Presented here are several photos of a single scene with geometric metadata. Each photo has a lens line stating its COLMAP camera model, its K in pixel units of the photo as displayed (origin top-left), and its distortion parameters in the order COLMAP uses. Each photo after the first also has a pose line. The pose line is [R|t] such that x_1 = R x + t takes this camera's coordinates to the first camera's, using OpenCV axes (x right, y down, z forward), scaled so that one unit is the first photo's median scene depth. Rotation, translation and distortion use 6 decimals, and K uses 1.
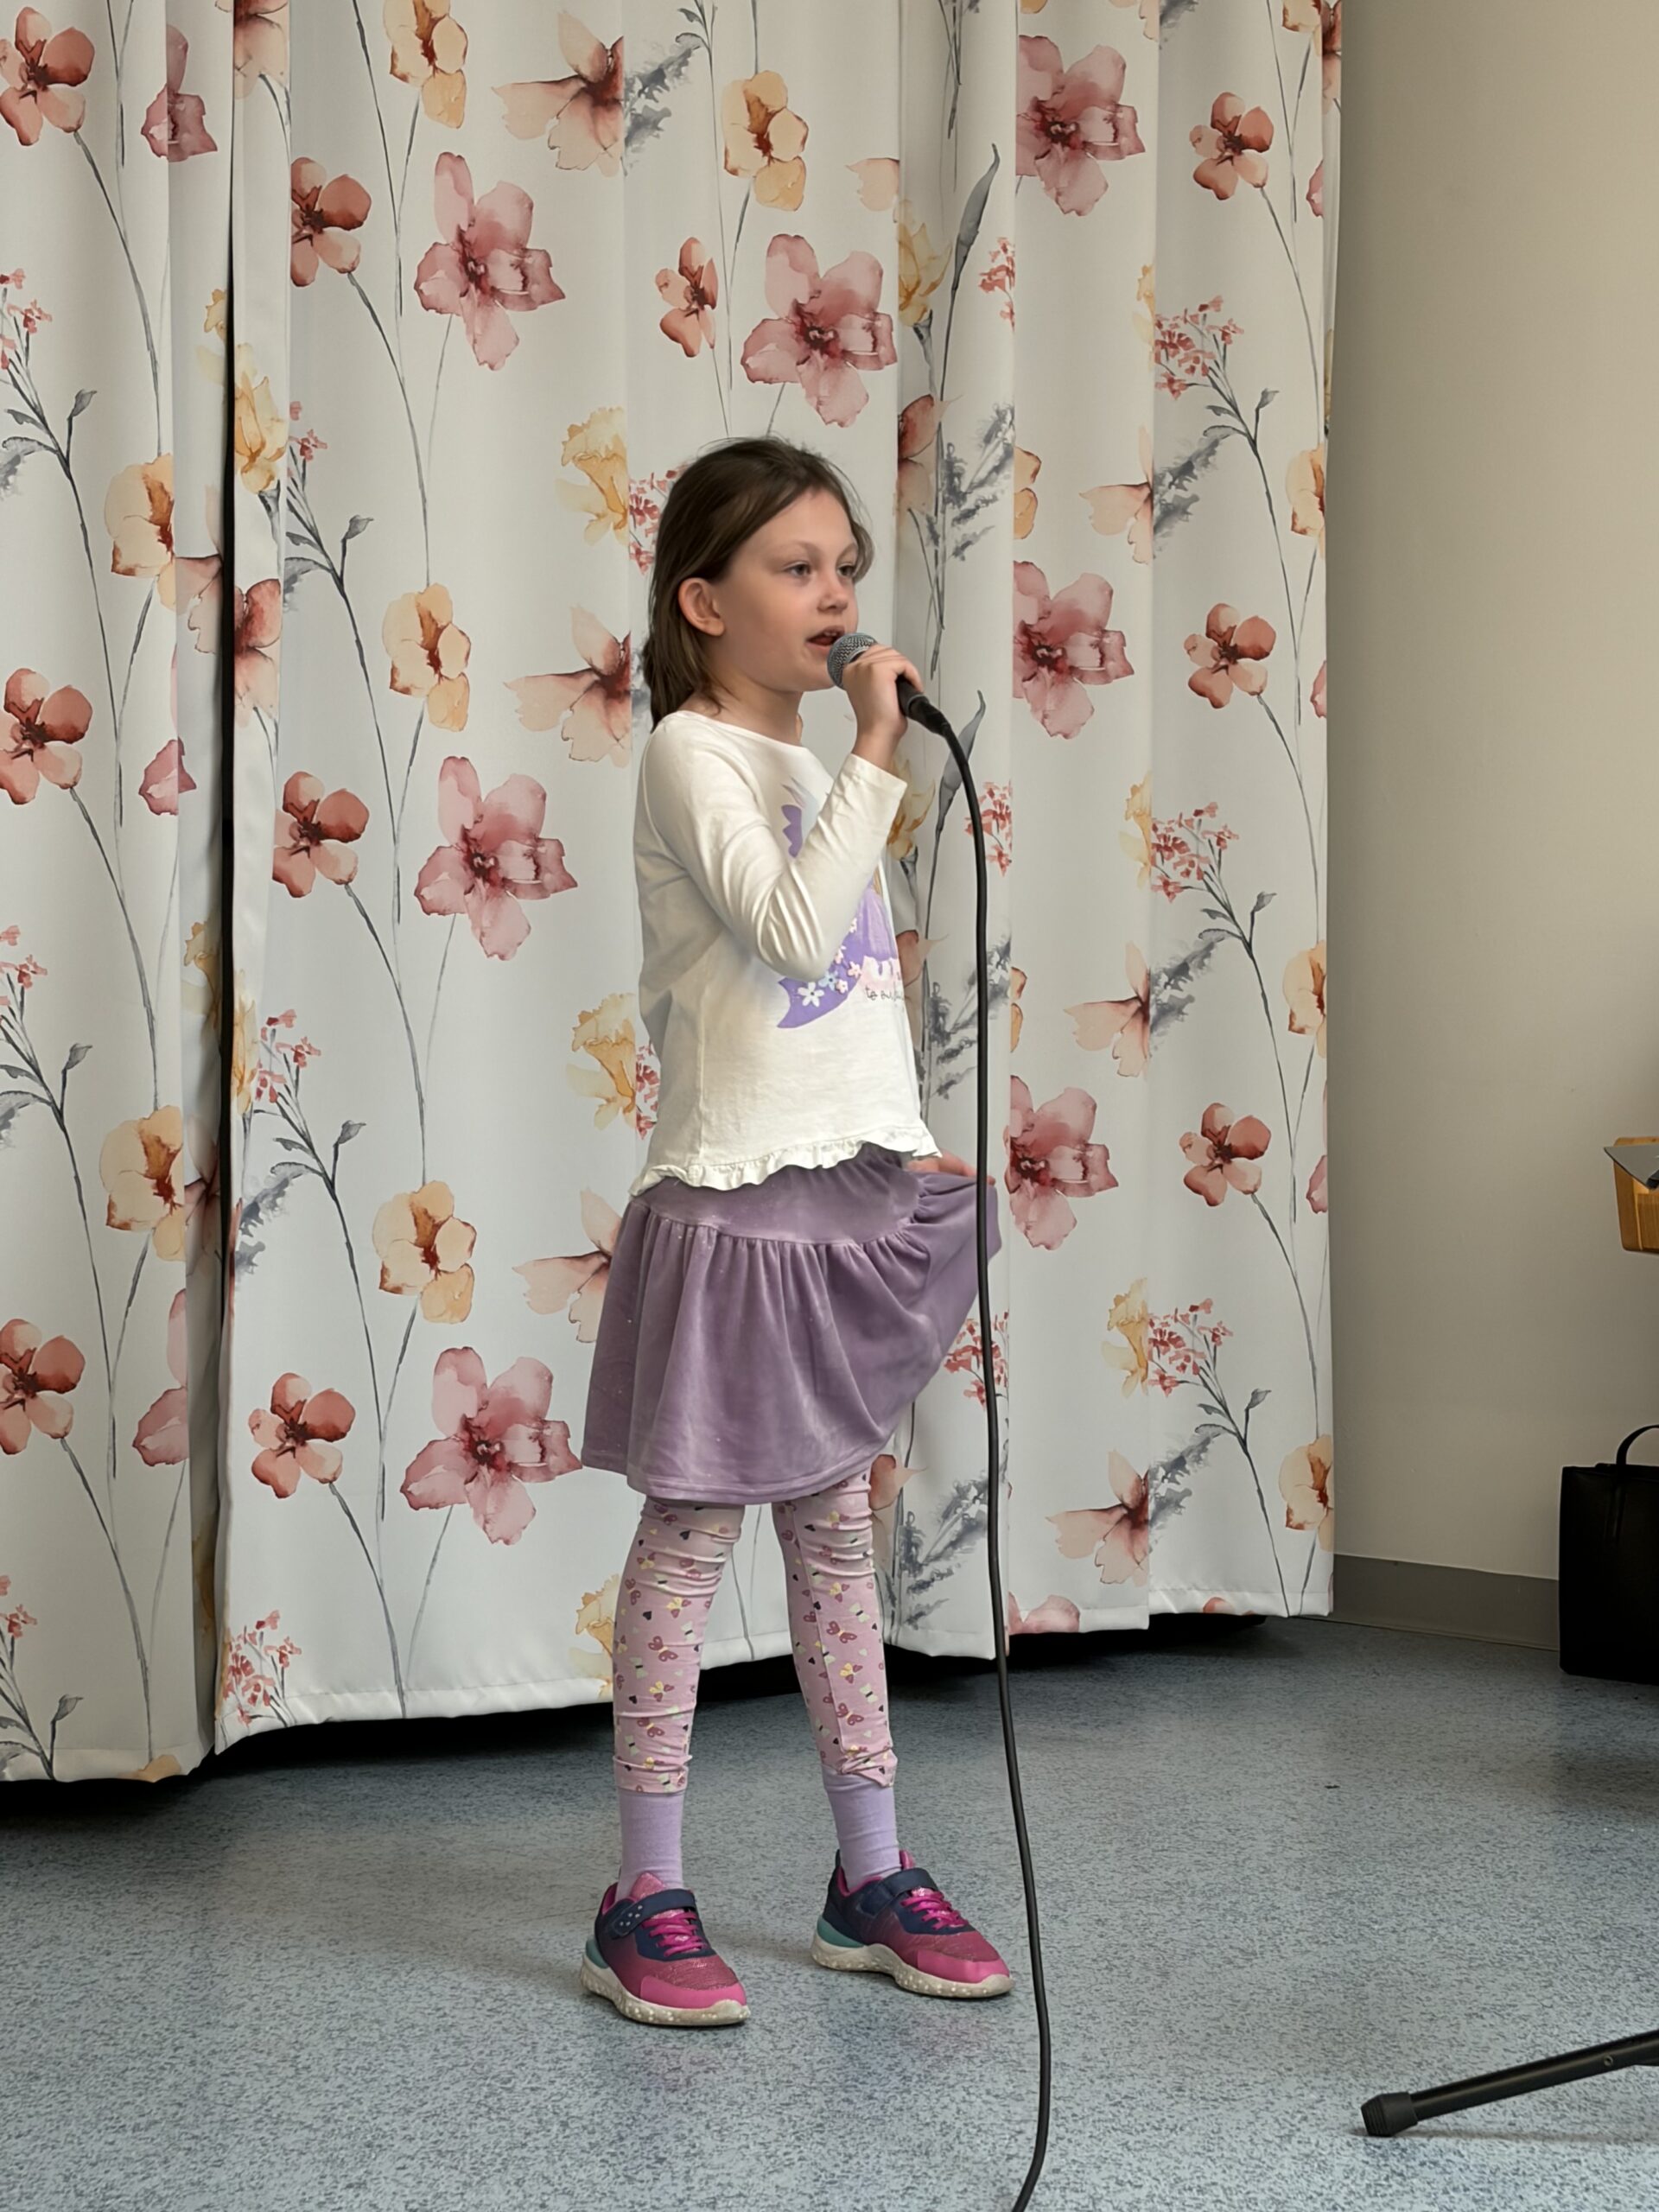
lens RADIAL K [[4426.7, 0, 837.8], [0, 4426.7, 1140.7], [0, 0, 1]] dist [0.125299, 0.000000]
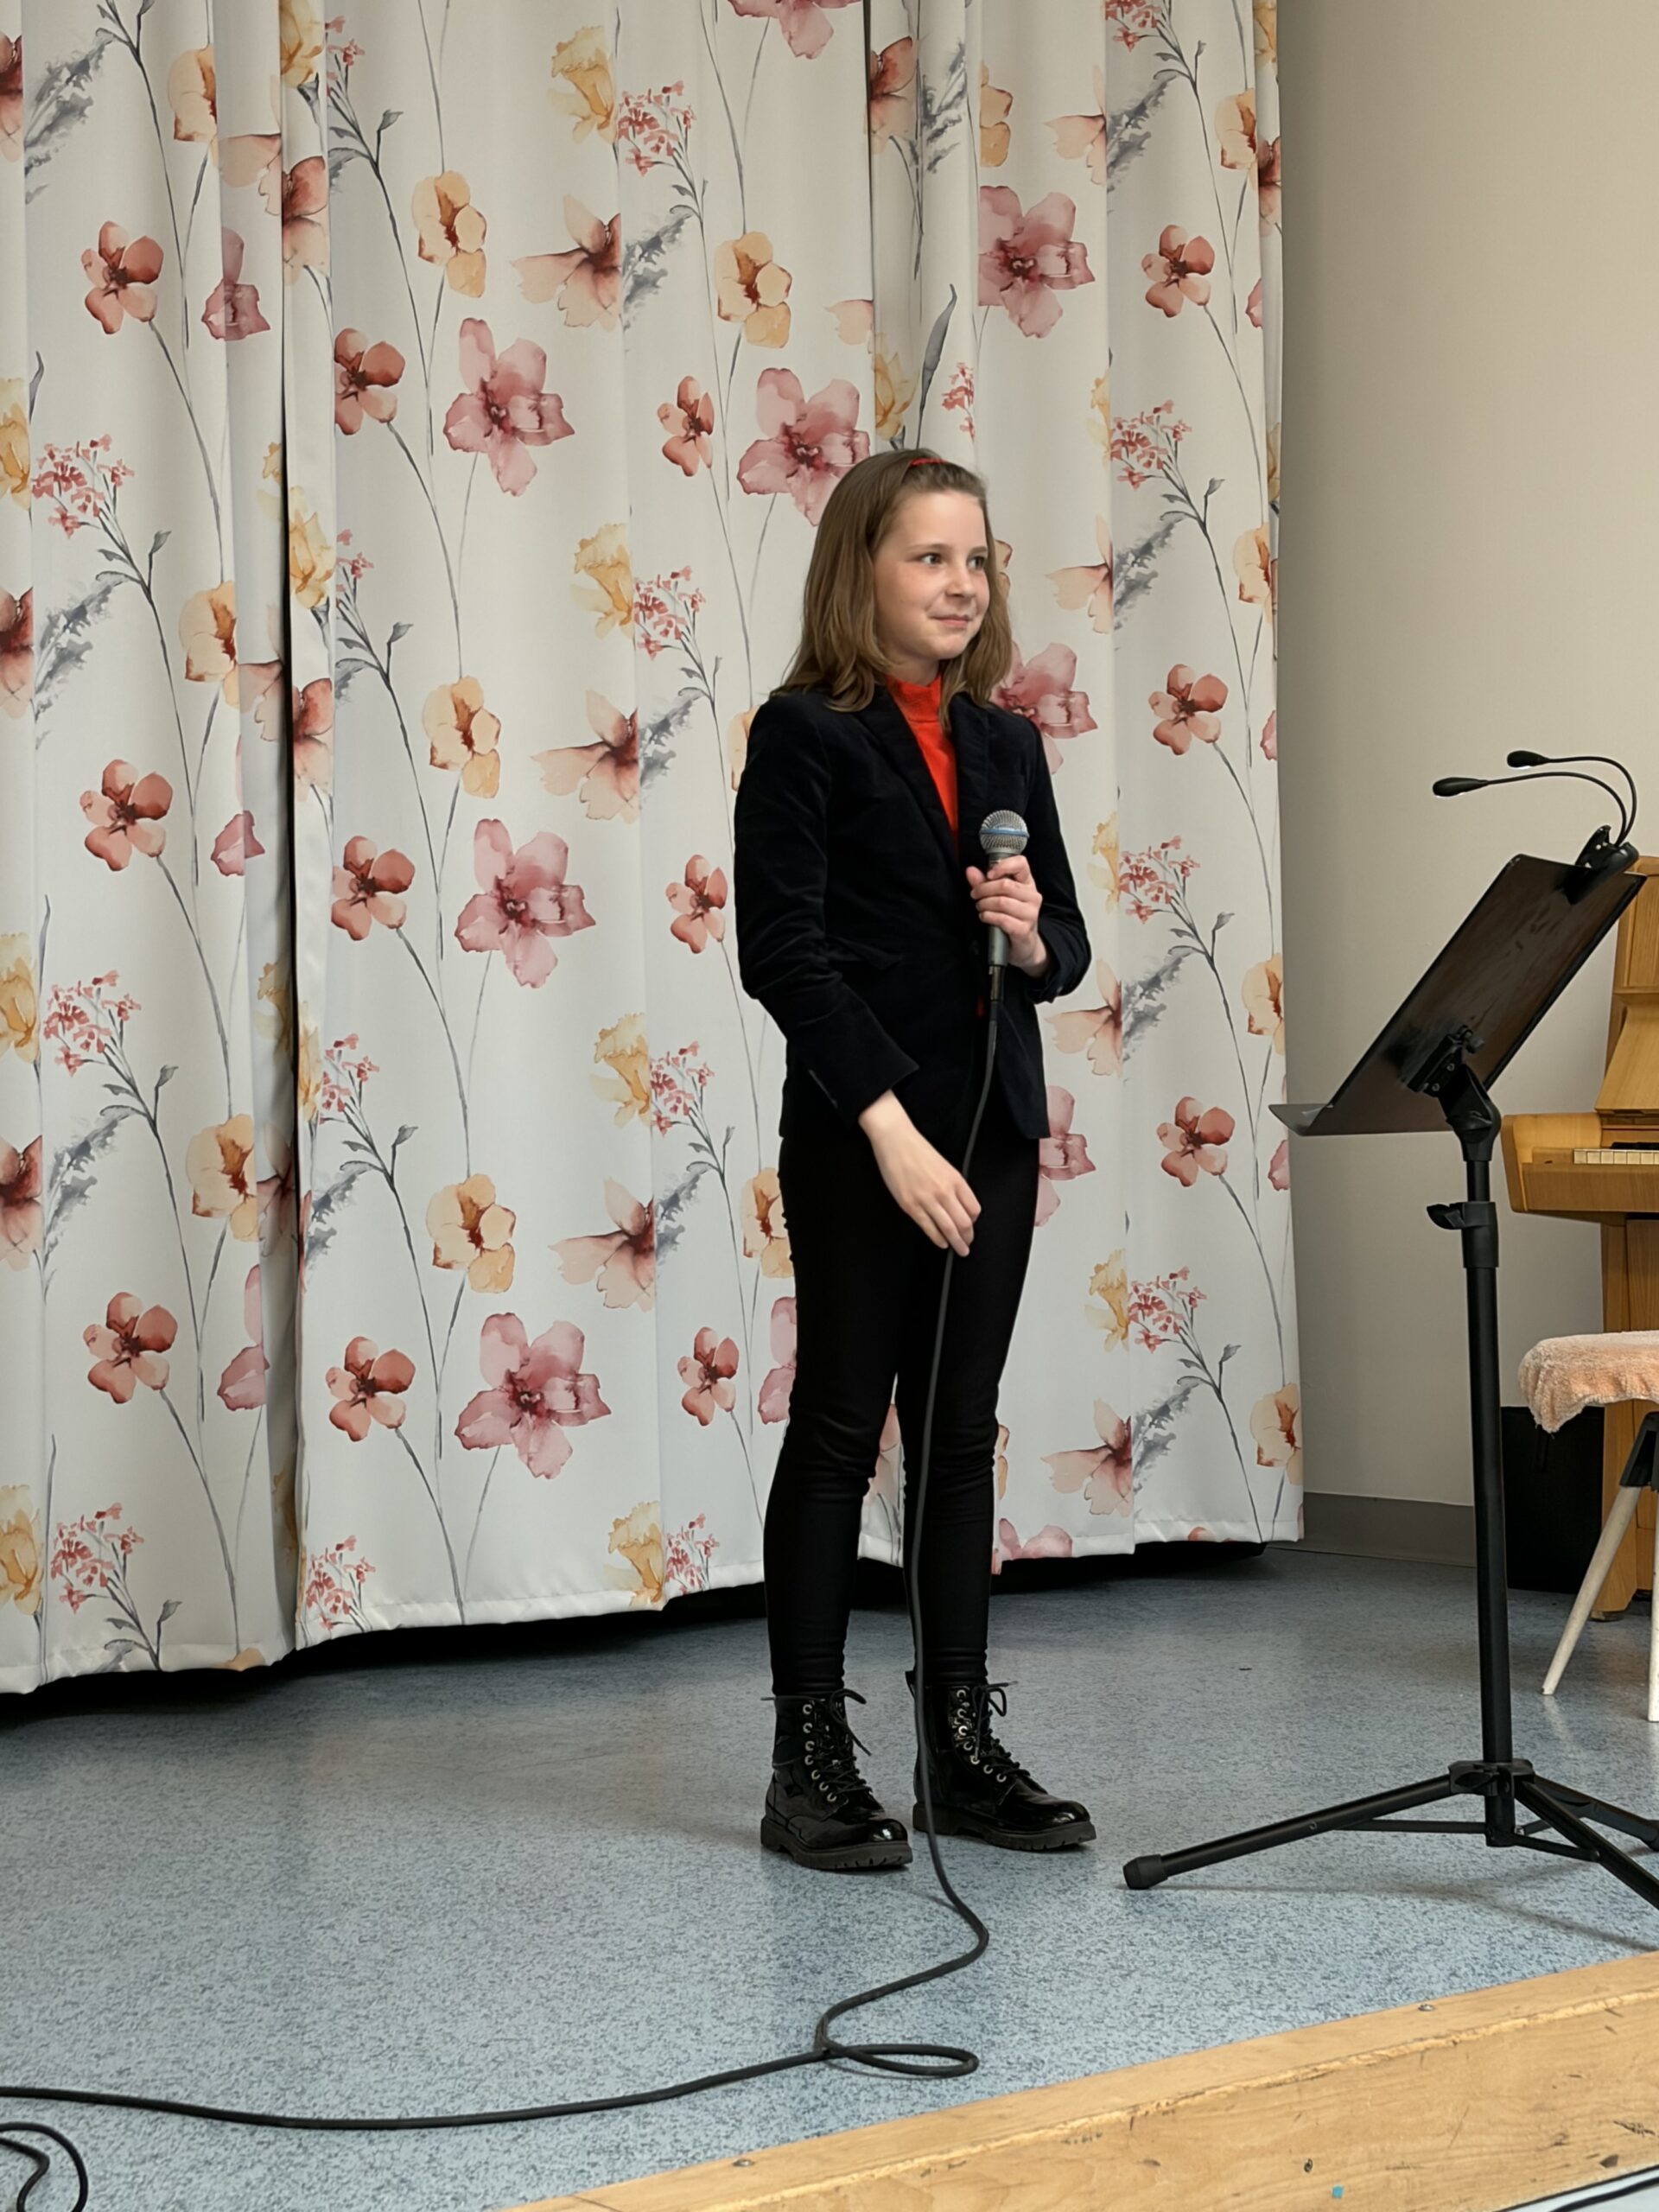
lens RADIAL K [[4426.7, 0, 824.8], [0, 4426.7, 1108.1], [0, 0, 1]] dist [0.125299, 0.000000]
pose [[0.997148, -0.025120, -0.071161, 0.085825], [0.024013, 0.999577, -0.016379, 0.012840], [0.071543, 0.014623, 0.997330, -0.181717]]
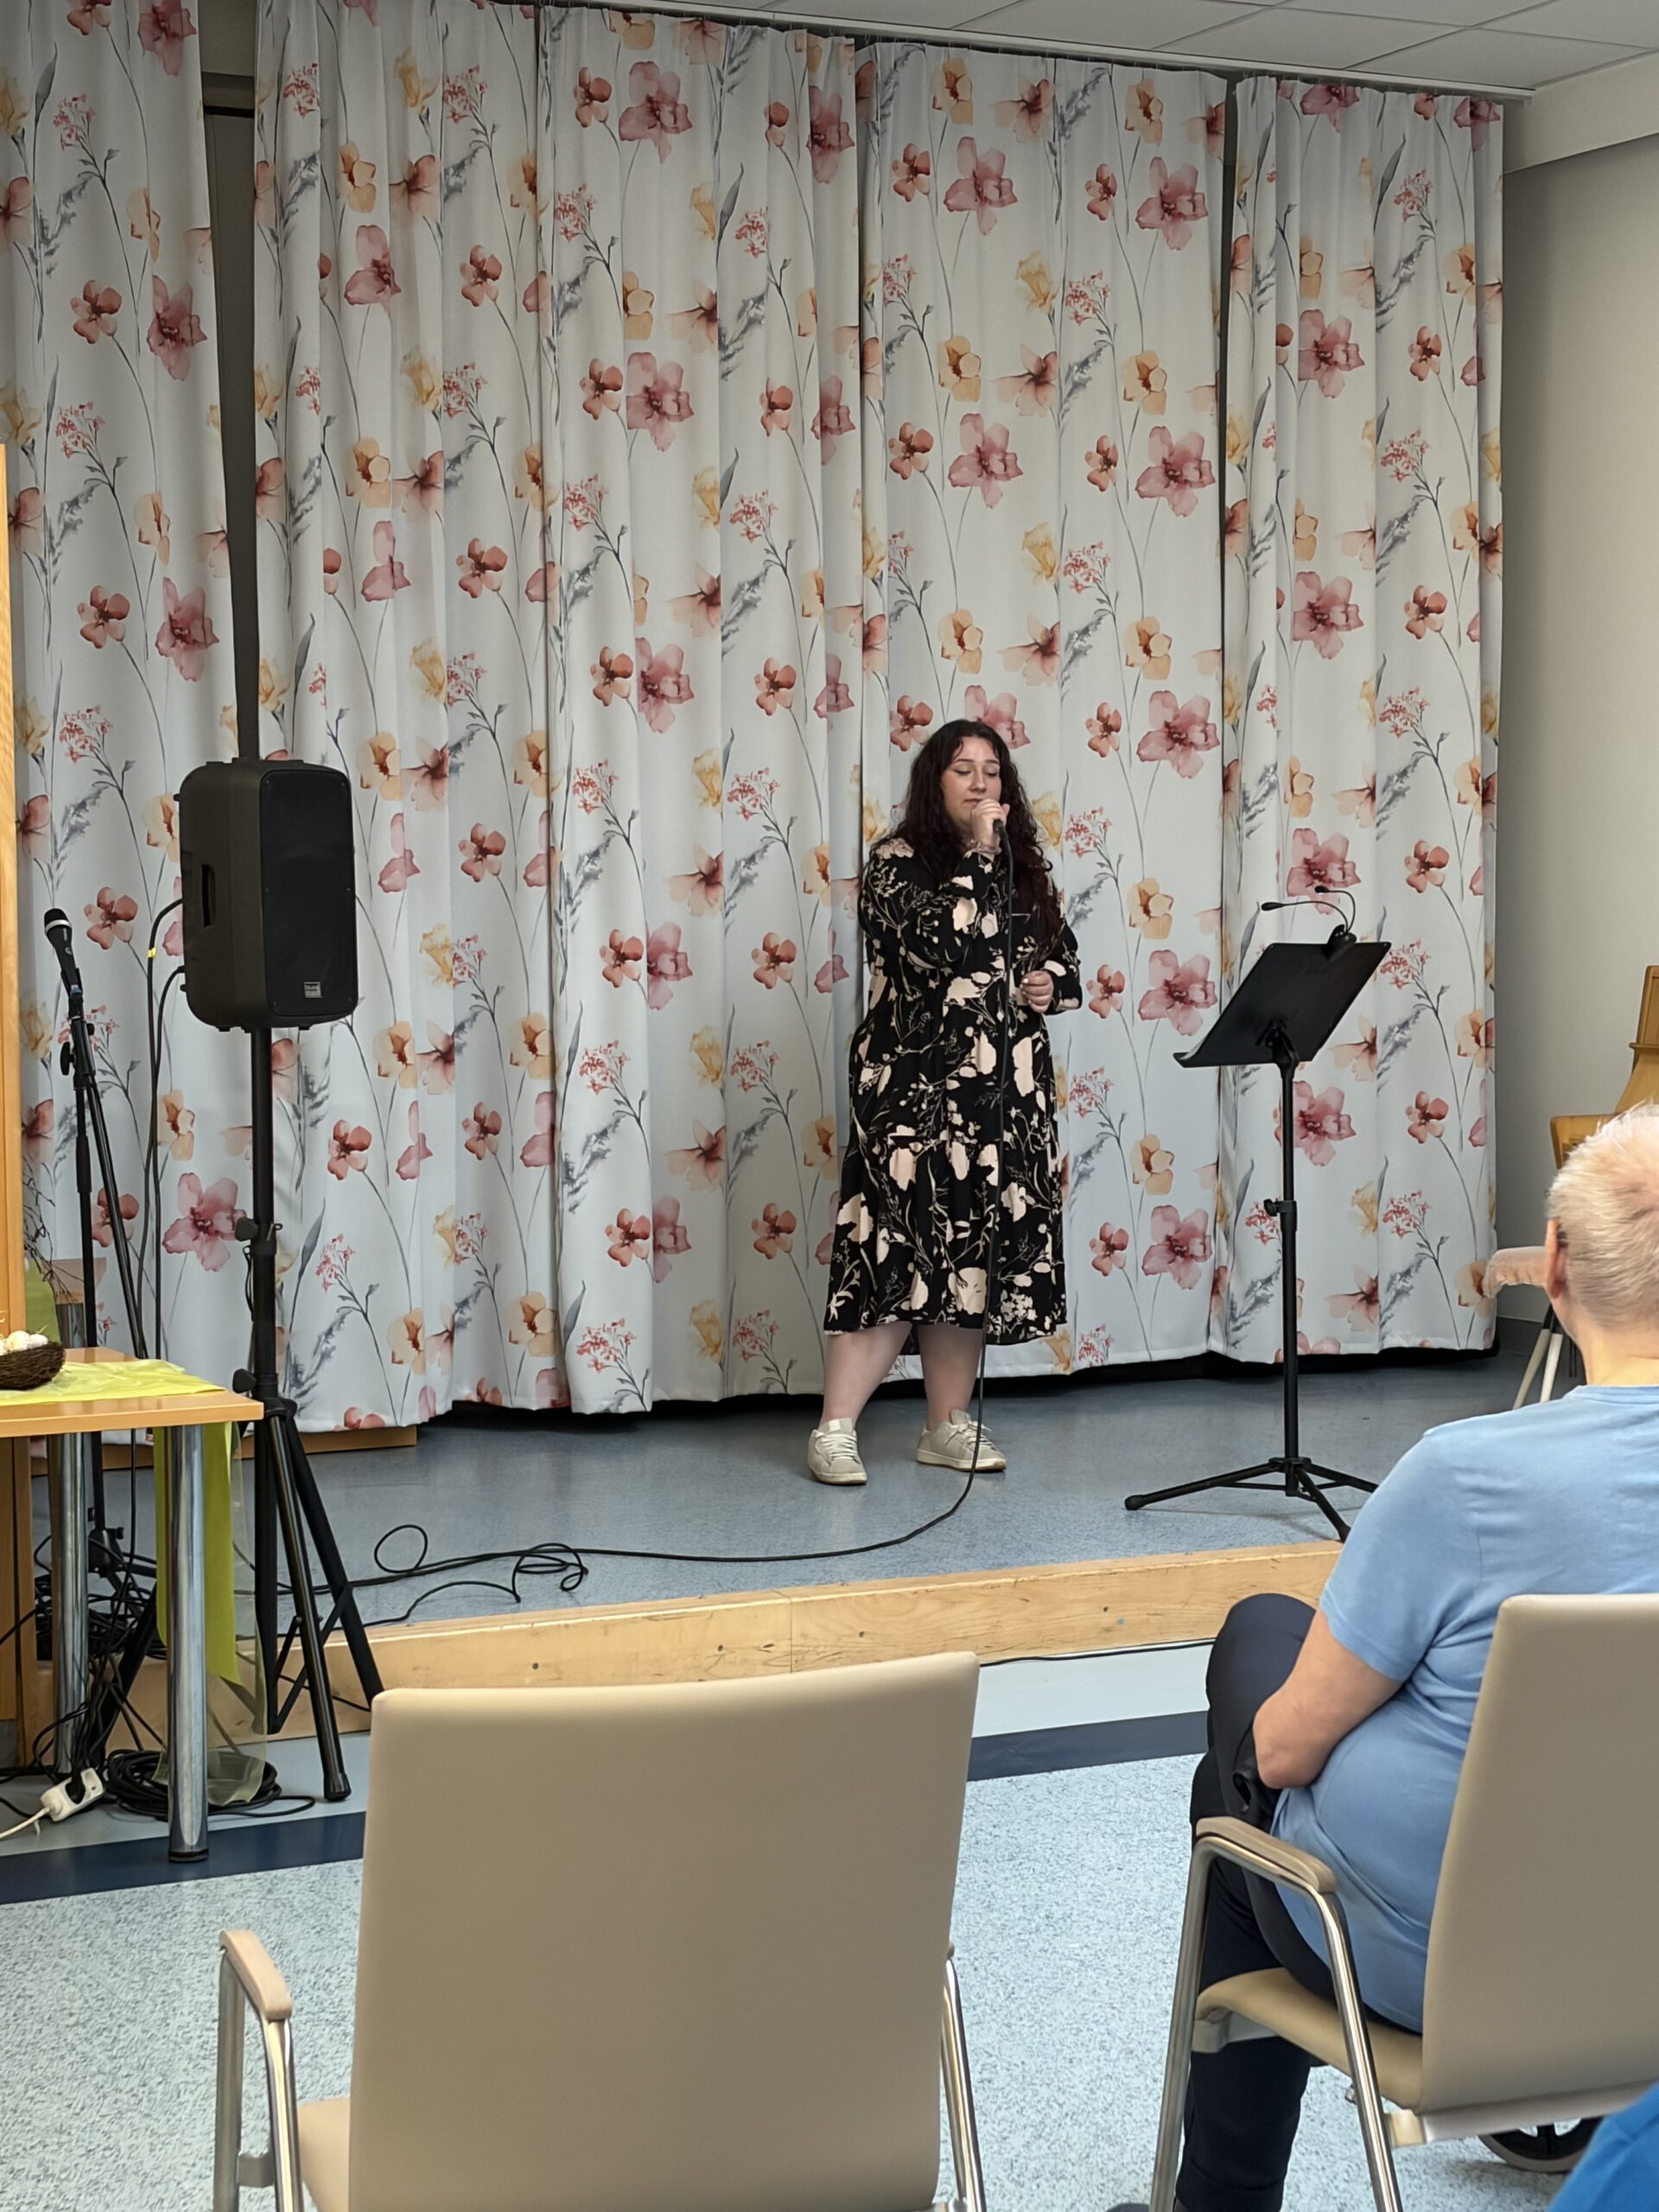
lens RADIAL K [[4102.7, 0, 822.4], [0, 4102.7, 1170.8], [0, 0, 1]] dist [0.141294, 0.000000]
pose [[0.943578, 0.004555, -0.331118, 0.519003], [0.010913, 0.998935, 0.044841, -0.068822], [0.330970, -0.045925, 0.942523, -0.974003]]
